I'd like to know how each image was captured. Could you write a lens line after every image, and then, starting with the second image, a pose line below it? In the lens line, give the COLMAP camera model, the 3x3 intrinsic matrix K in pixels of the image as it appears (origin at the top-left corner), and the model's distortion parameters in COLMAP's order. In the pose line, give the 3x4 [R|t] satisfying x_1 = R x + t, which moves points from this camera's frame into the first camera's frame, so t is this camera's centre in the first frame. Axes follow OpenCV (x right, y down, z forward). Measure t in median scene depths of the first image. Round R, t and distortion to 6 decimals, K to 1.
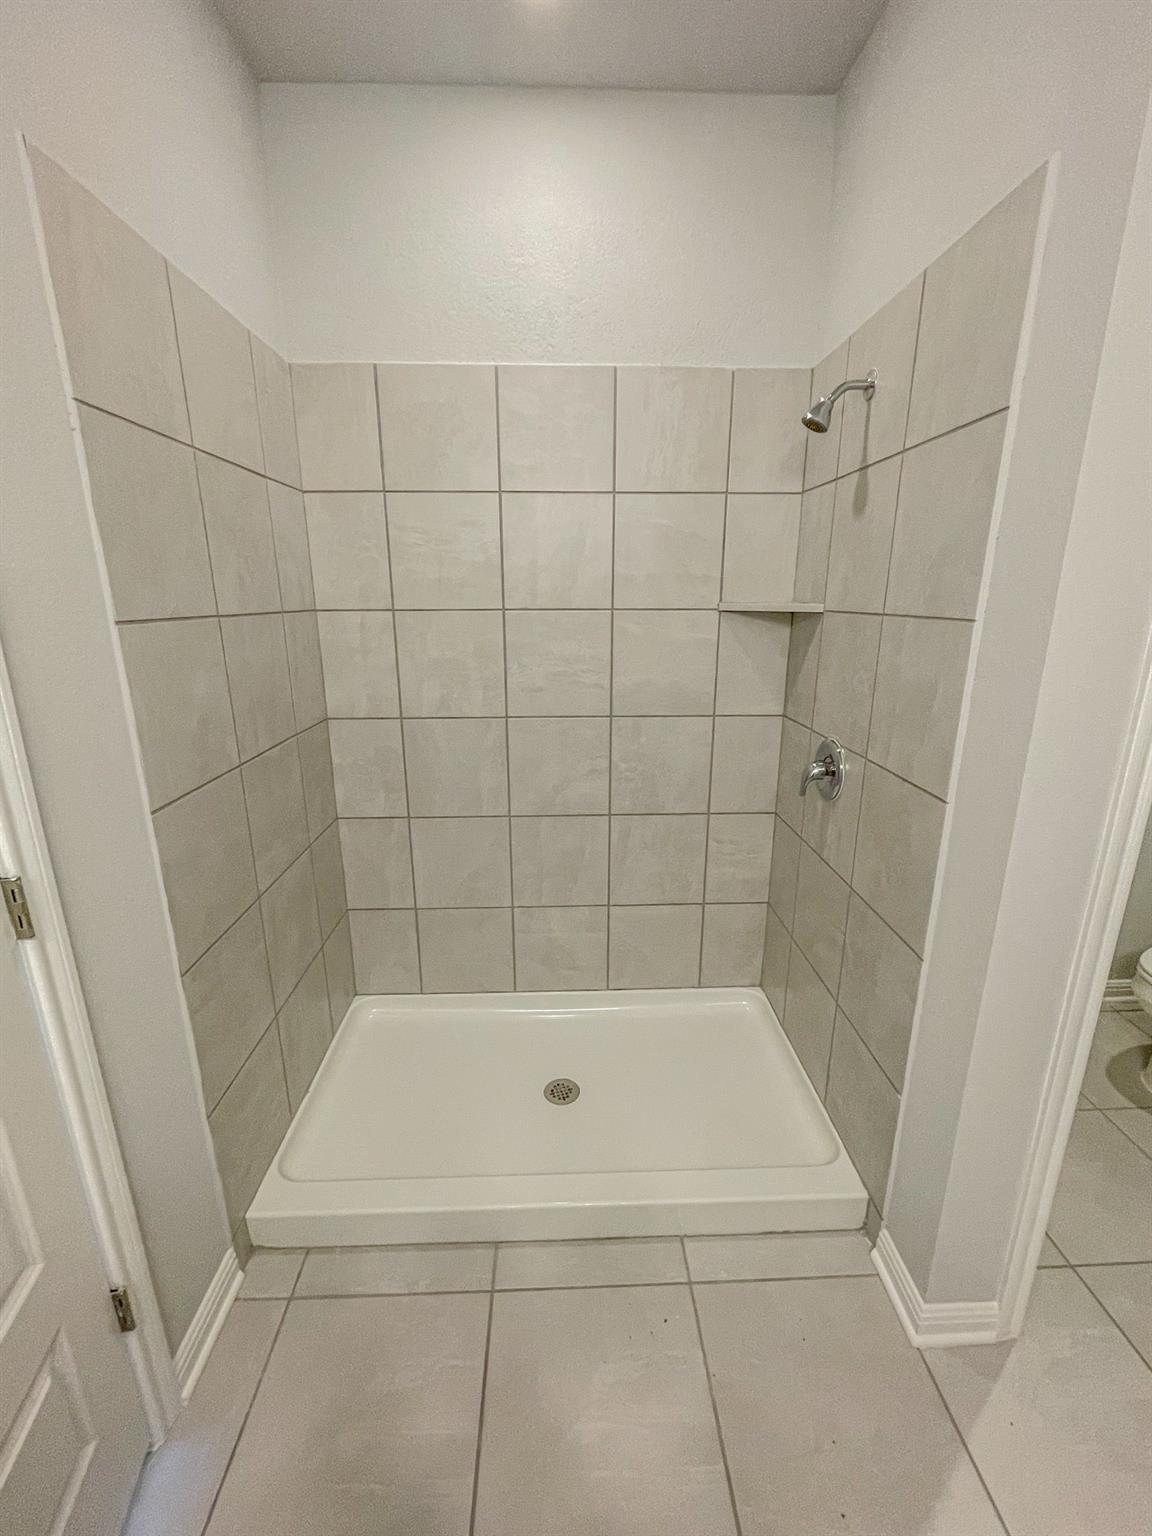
lens RADIAL K [[625.6, 0, 573.1], [0, 625.6, 760.3], [0, 0, 1]] dist [-0.015057, 0.002412]
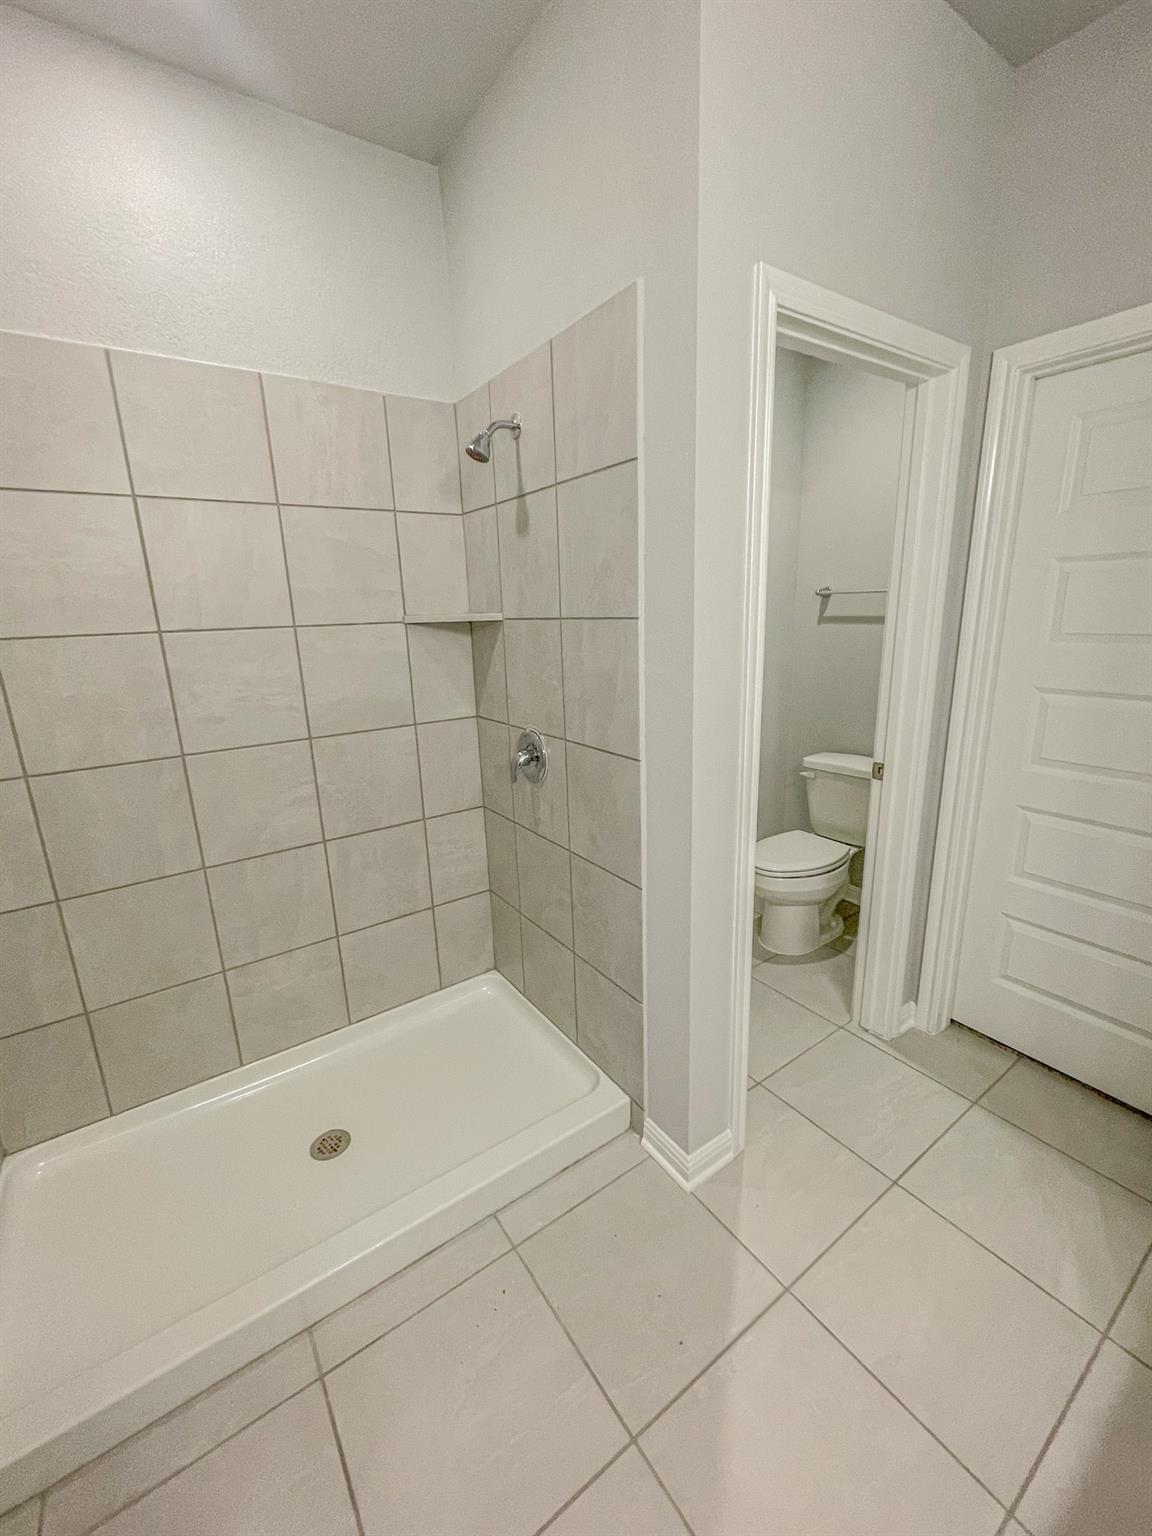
lens RADIAL K [[625.6, 0, 573.0], [0, 625.6, 760.4], [0, 0, 1]] dist [-0.015057, 0.002412]
pose [[0.838382, -0.152226, 0.523395, -0.120756], [0.166633, 0.985820, 0.019804, 0.011952], [-0.518988, 0.070611, 0.851860, -0.013957]]
